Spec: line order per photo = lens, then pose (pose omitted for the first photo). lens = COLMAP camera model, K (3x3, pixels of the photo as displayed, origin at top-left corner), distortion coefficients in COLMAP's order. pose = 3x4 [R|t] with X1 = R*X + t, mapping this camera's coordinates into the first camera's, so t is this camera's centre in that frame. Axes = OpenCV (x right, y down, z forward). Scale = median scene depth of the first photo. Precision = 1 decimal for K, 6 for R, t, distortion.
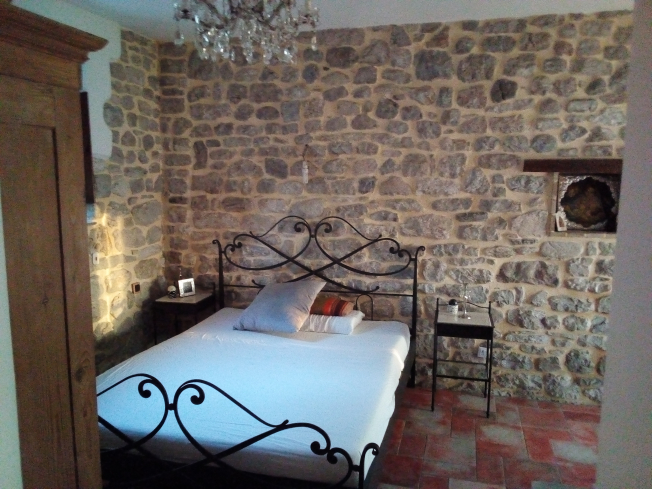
lens RADIAL K [[524.7, 0, 326.0], [0, 524.7, 244.5], [0, 0, 1]] dist [0.058645, -0.069587]
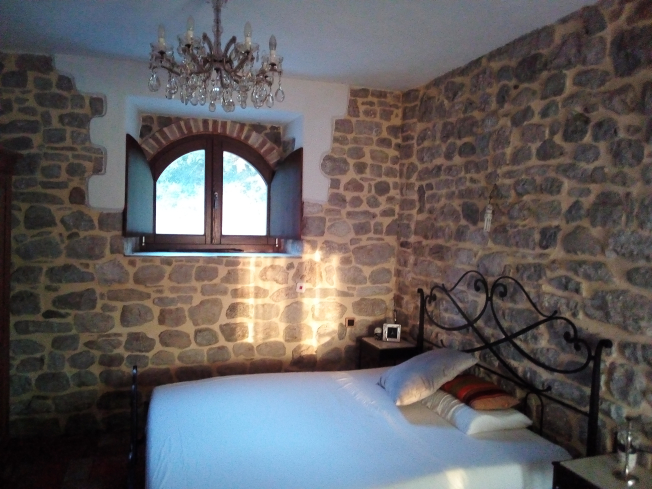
lens RADIAL K [[524.7, 0, 326.0], [0, 524.7, 244.5], [0, 0, 1]] dist [0.058645, -0.069587]
pose [[0.542599, 0.060289, -0.837825, 0.512816], [-0.140304, 0.989914, -0.019631, -0.048076], [0.828191, 0.128202, 0.545585, 0.369157]]
